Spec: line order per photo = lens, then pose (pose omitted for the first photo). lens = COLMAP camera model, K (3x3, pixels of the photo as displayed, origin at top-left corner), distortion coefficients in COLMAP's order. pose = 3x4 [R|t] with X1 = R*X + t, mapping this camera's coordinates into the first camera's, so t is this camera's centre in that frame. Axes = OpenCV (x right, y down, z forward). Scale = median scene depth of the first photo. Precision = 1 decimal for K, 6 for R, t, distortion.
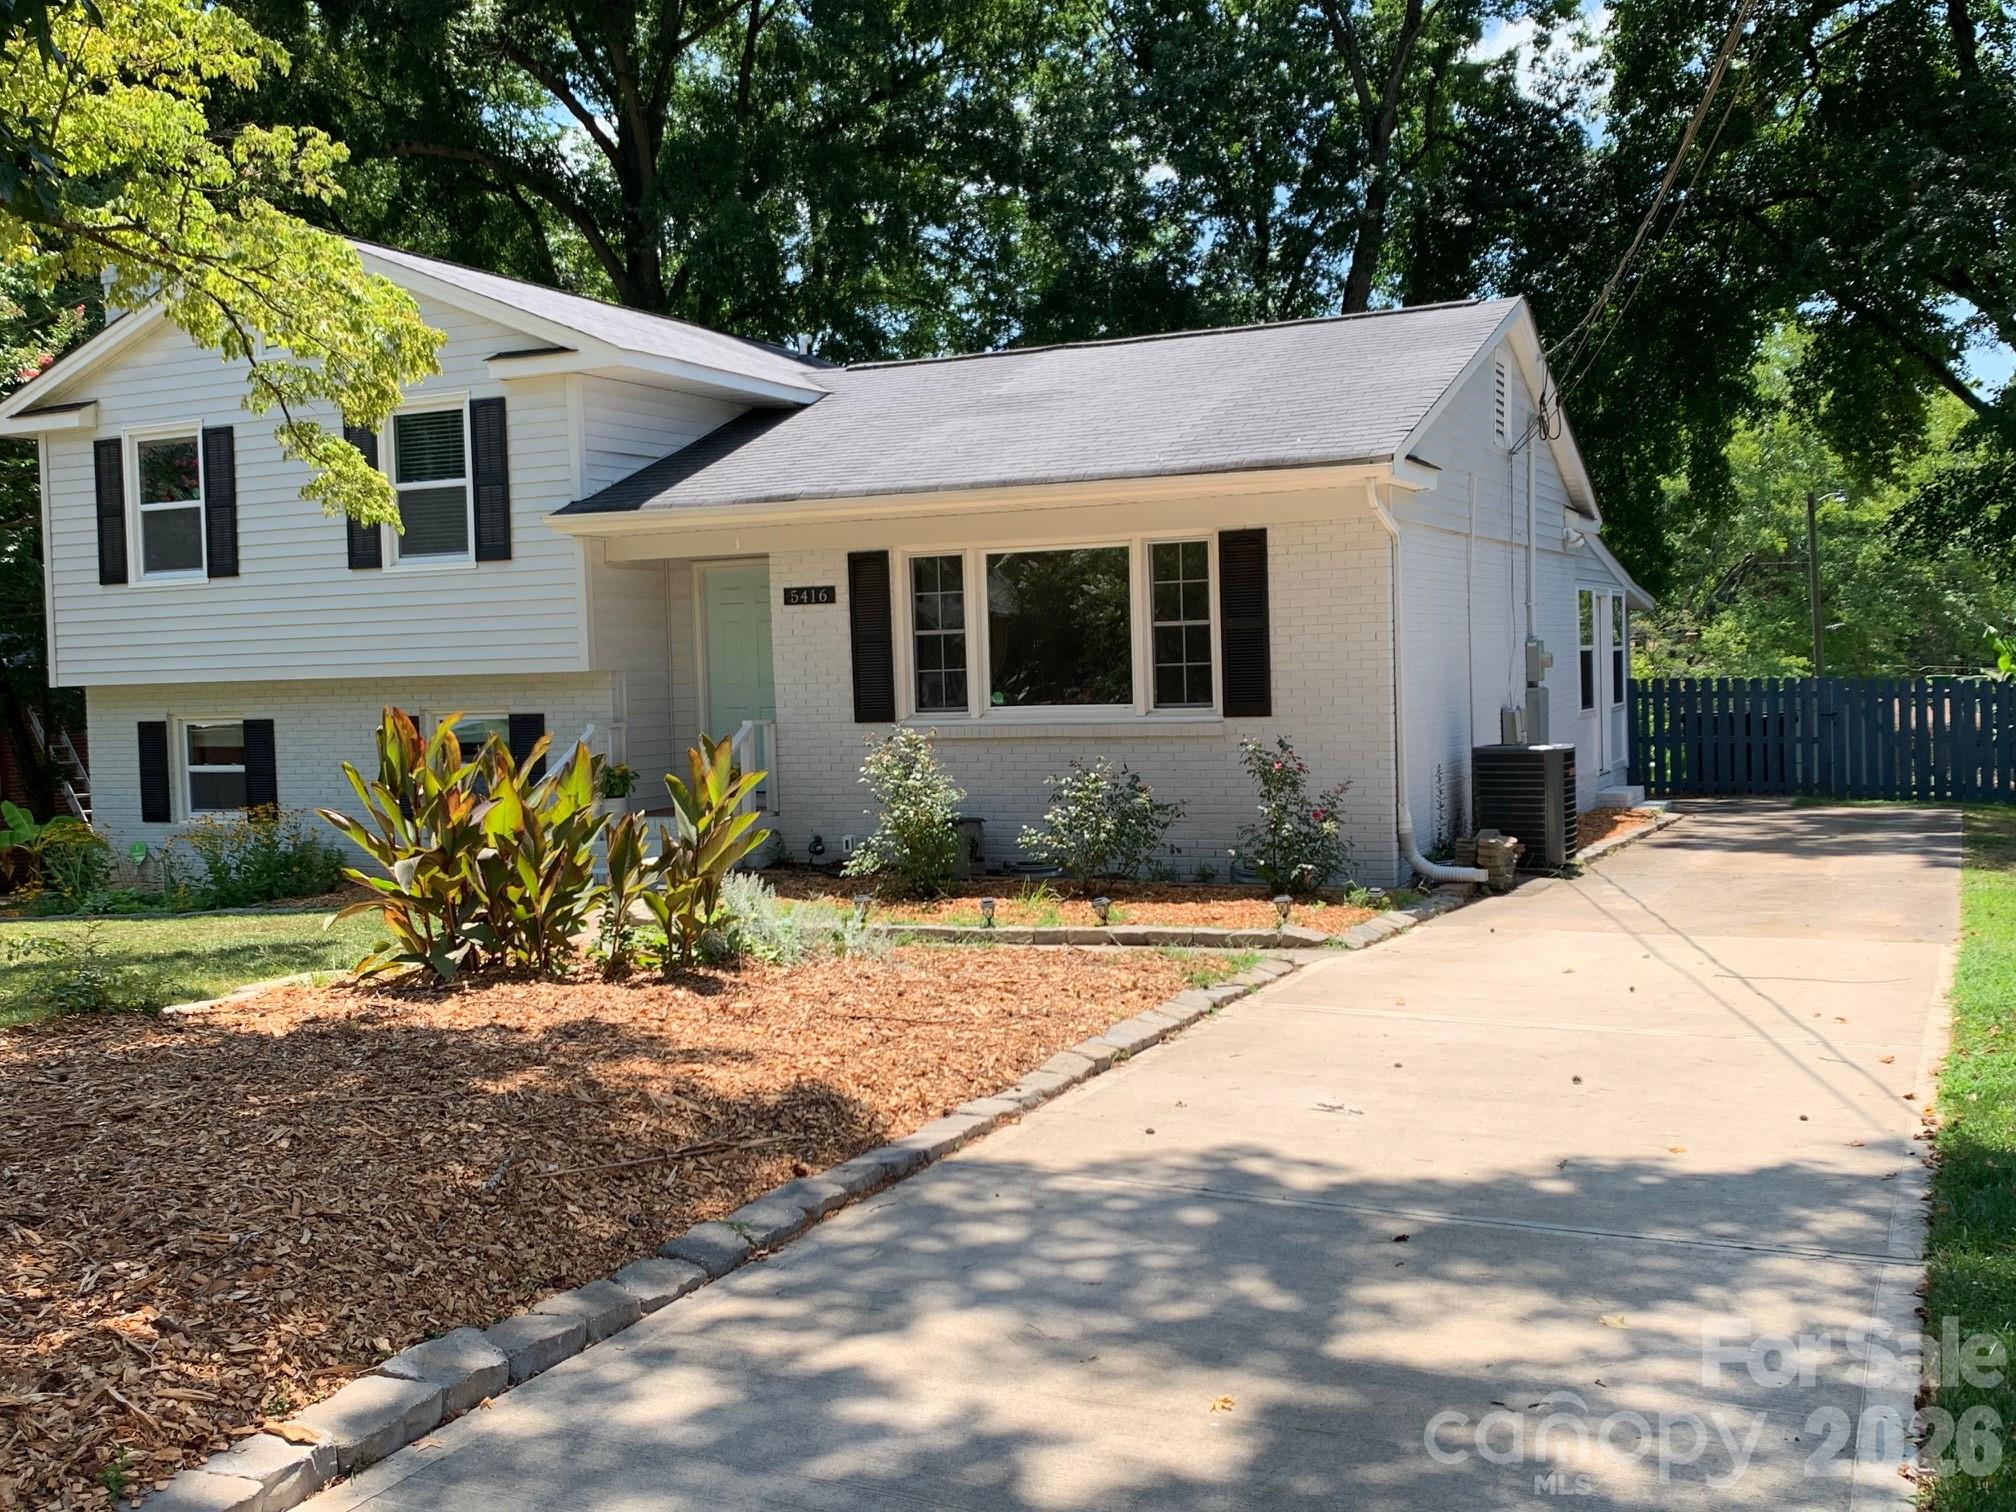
lens RADIAL K [[1924.7, 0, 1008.0], [0, 1924.7, 756.0], [0, 0, 1]] dist [0.090989, -0.221754]
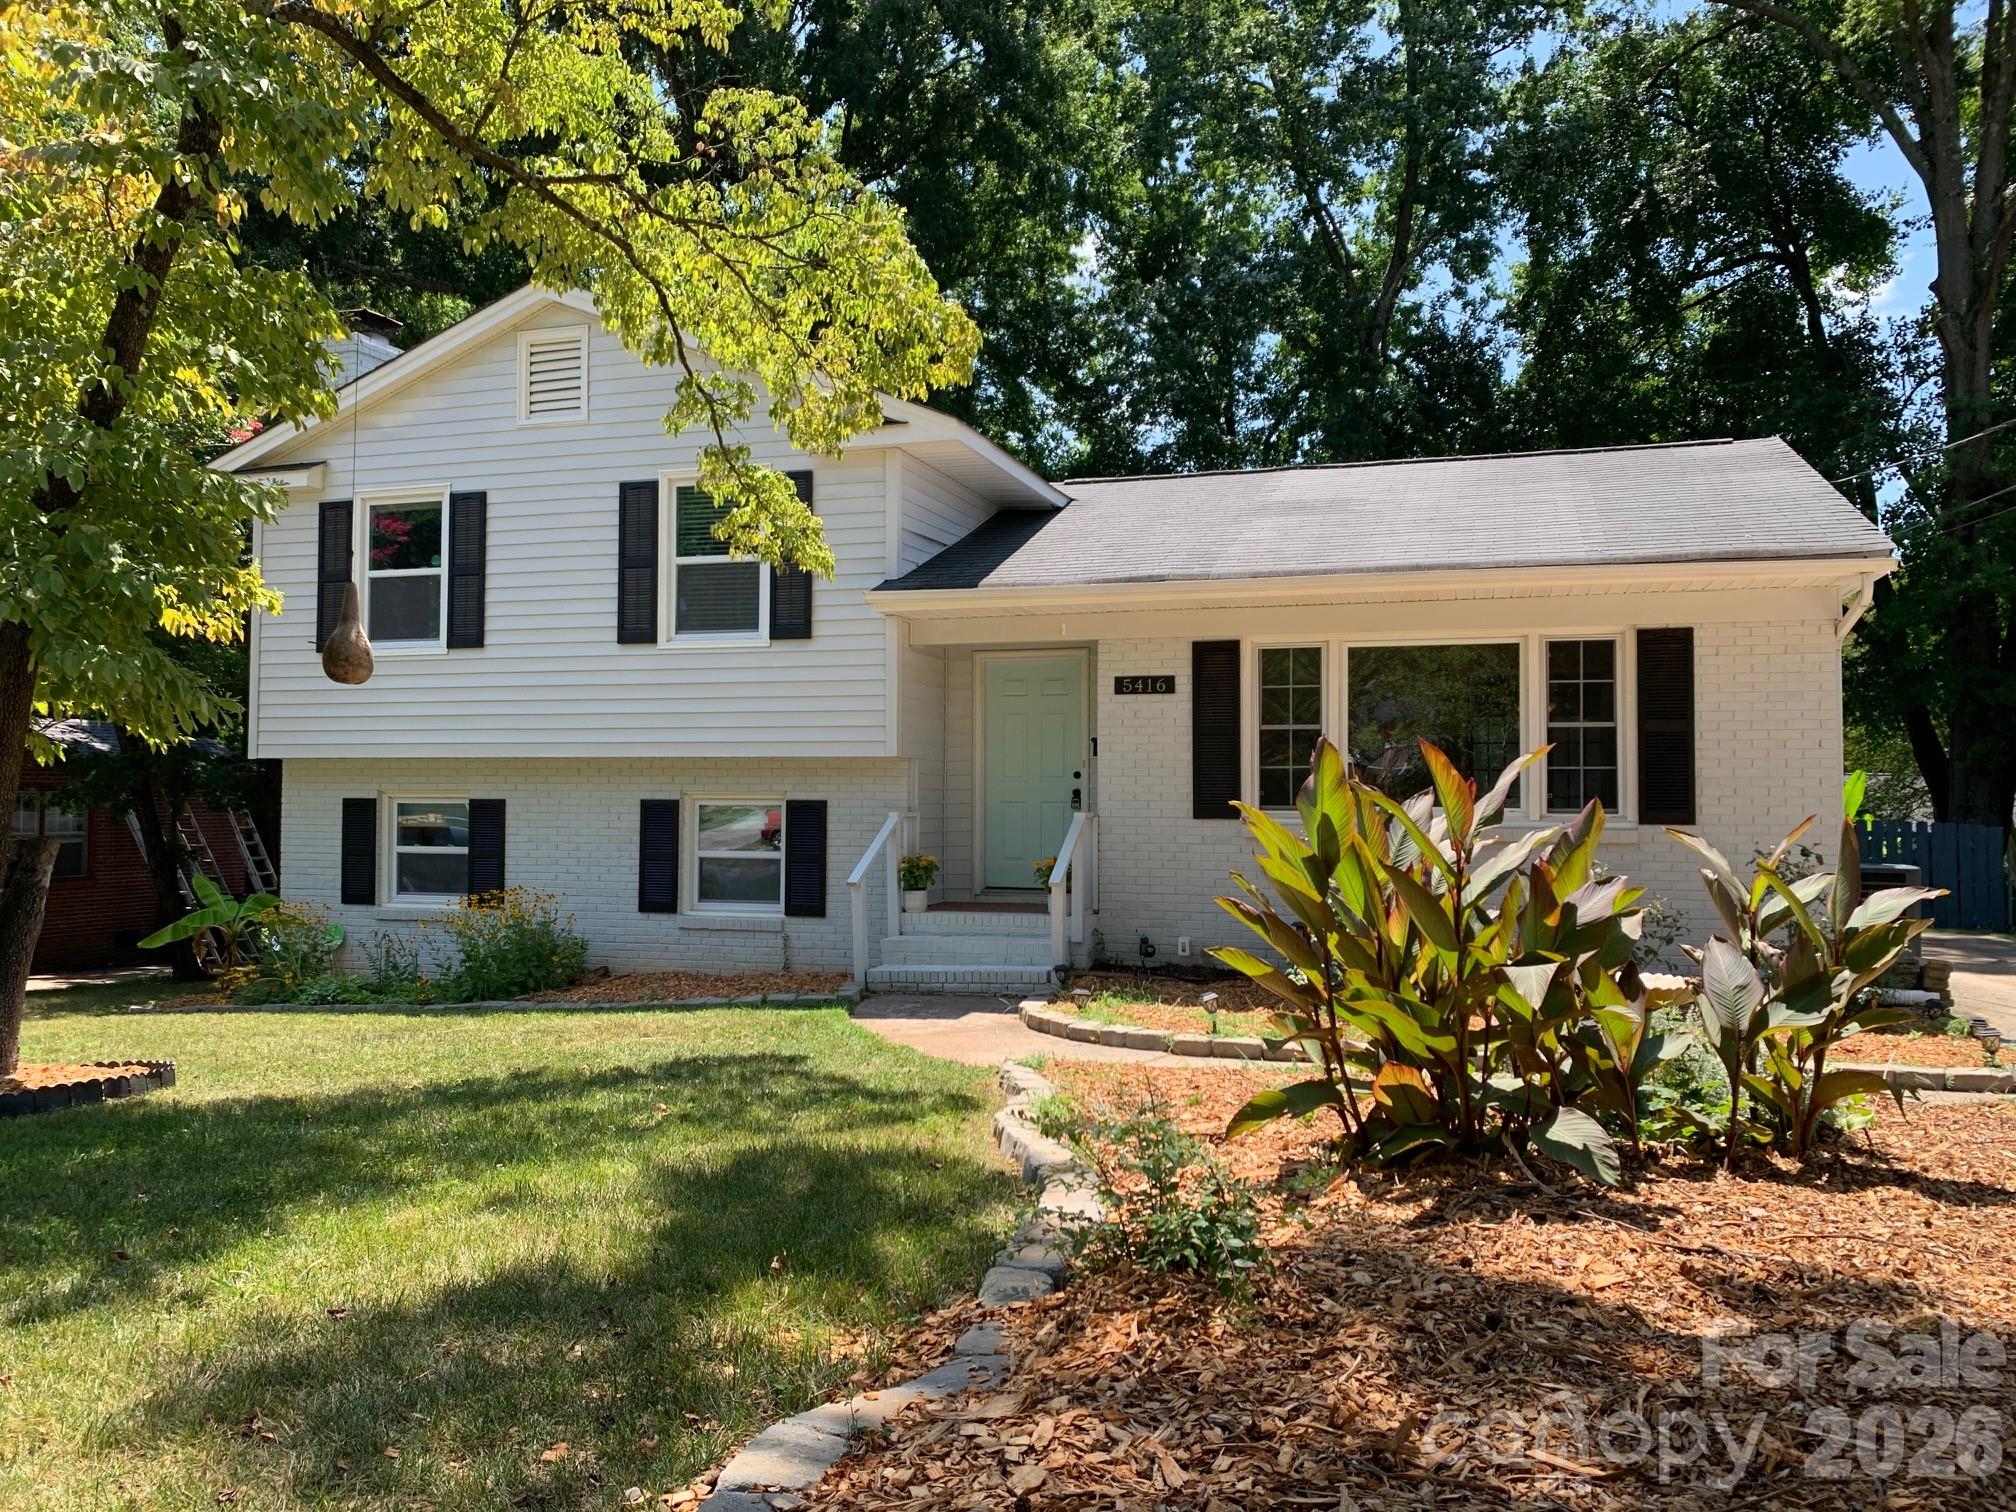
lens RADIAL K [[1501.8, 0, 1008.0], [0, 1501.8, 756.0], [0, 0, 1]] dist [0.022557, -0.004995]
pose [[0.991776, 0.038231, 0.122144, -0.248261], [-0.028885, 0.996582, -0.077392, 0.011194], [-0.124685, 0.073227, 0.989490, 0.260262]]
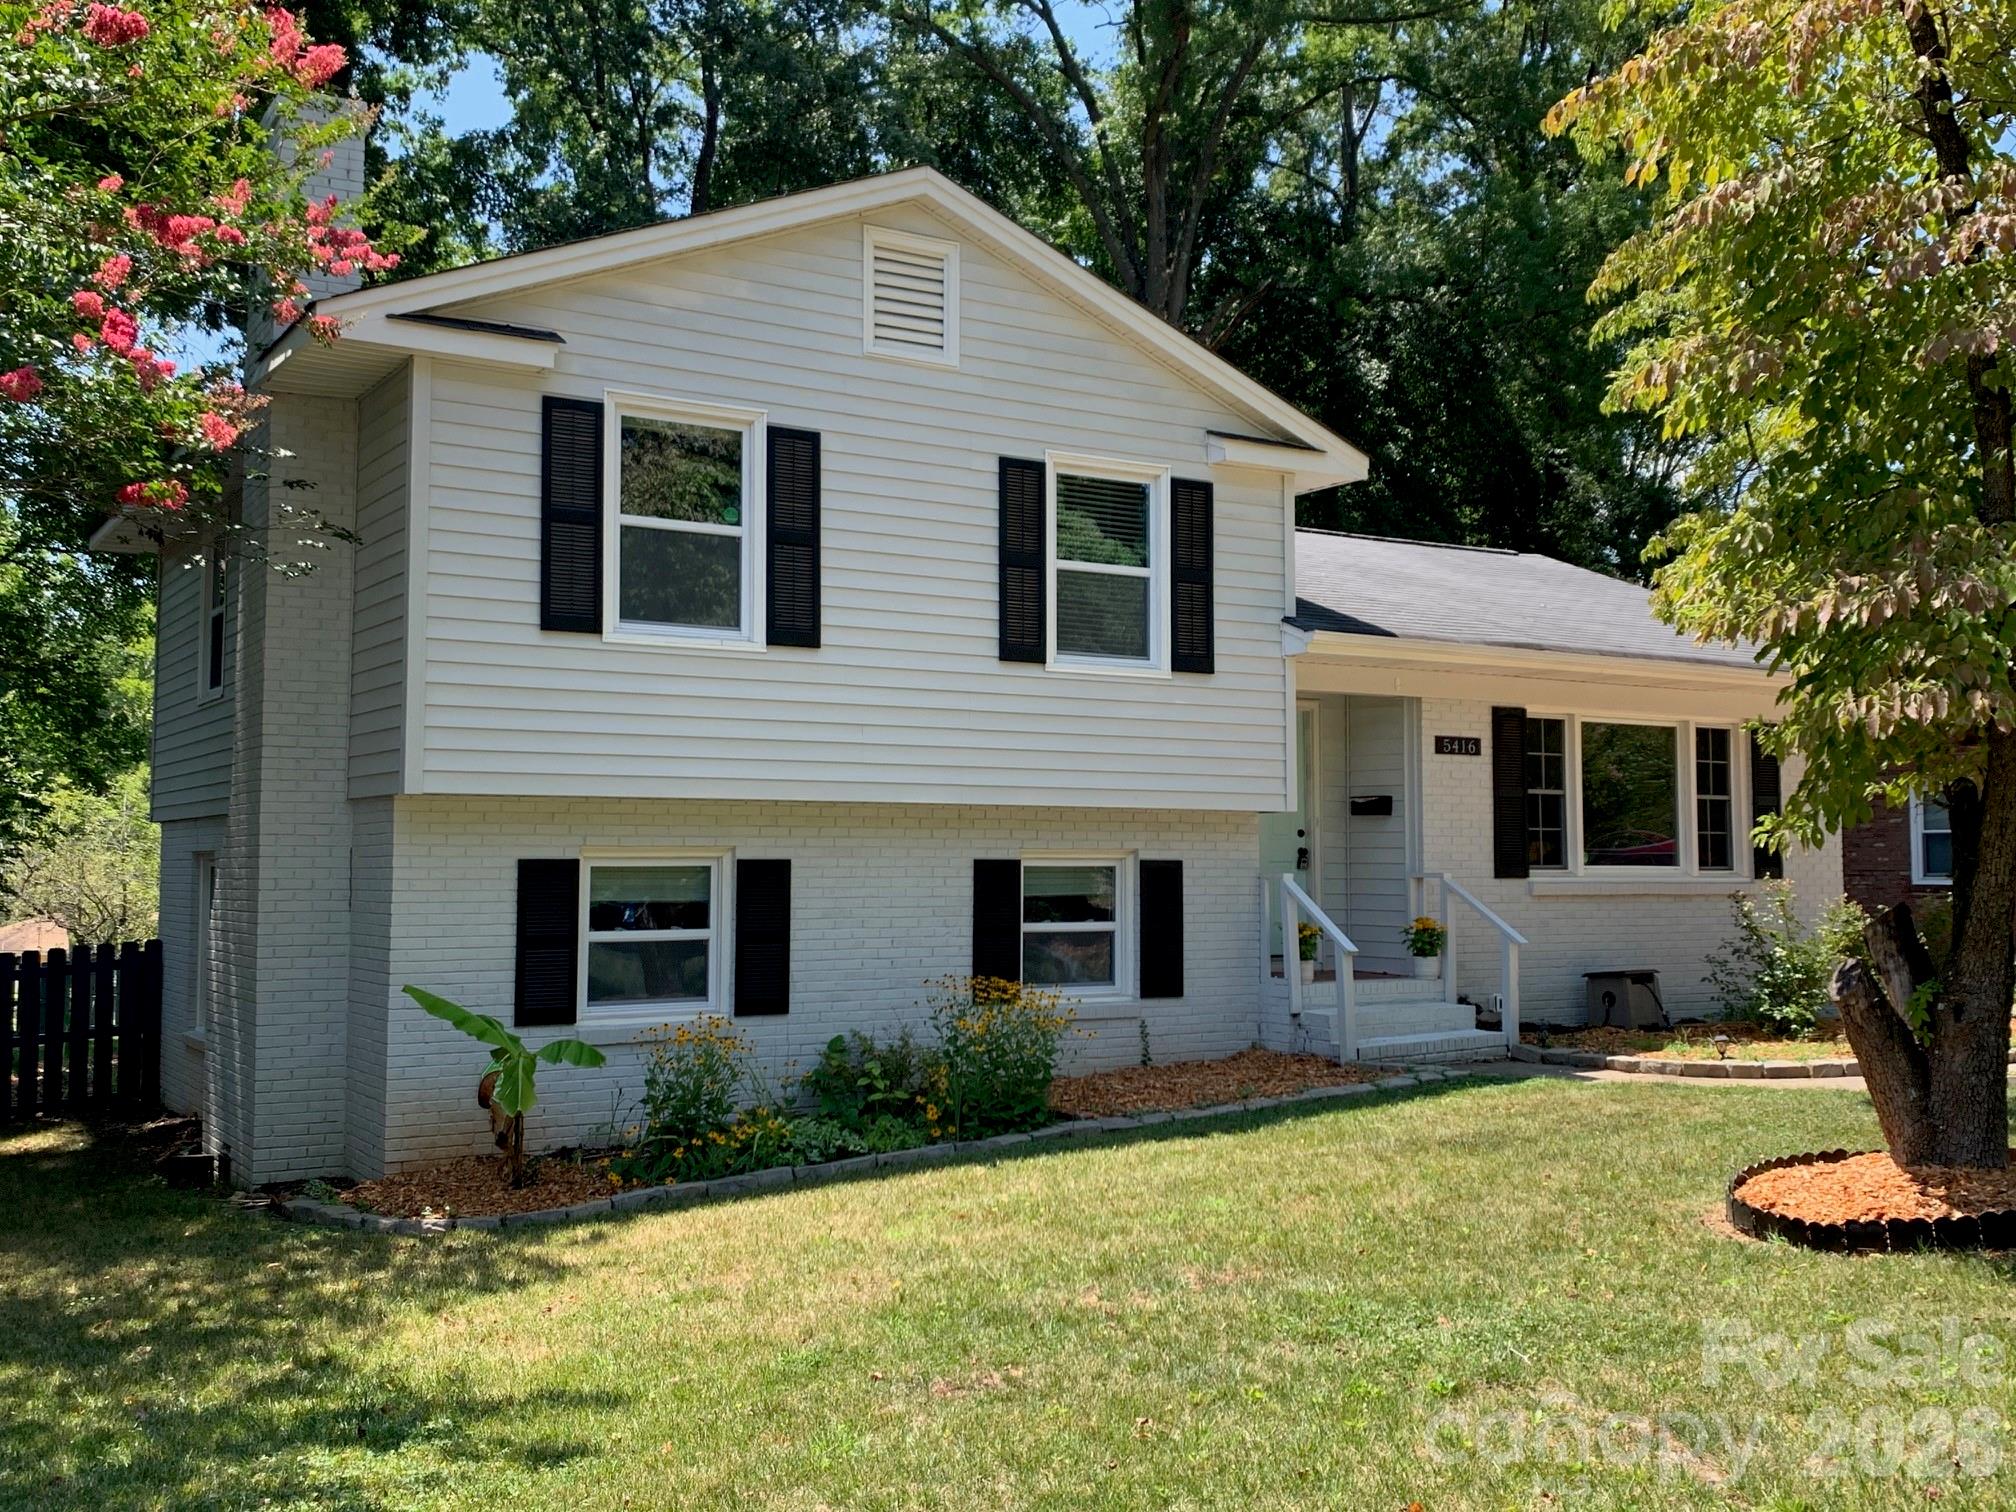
lens RADIAL K [[2005.6, 0, 999.1], [0, 2005.6, 701.9], [0, 0, 1]] dist [0.194651, -0.514450]
pose [[0.546276, 0.096087, 0.832075, -1.029985], [0.017511, 0.991871, -0.126037, 0.018364], [-0.837422, 0.083422, 0.540153, 0.612099]]
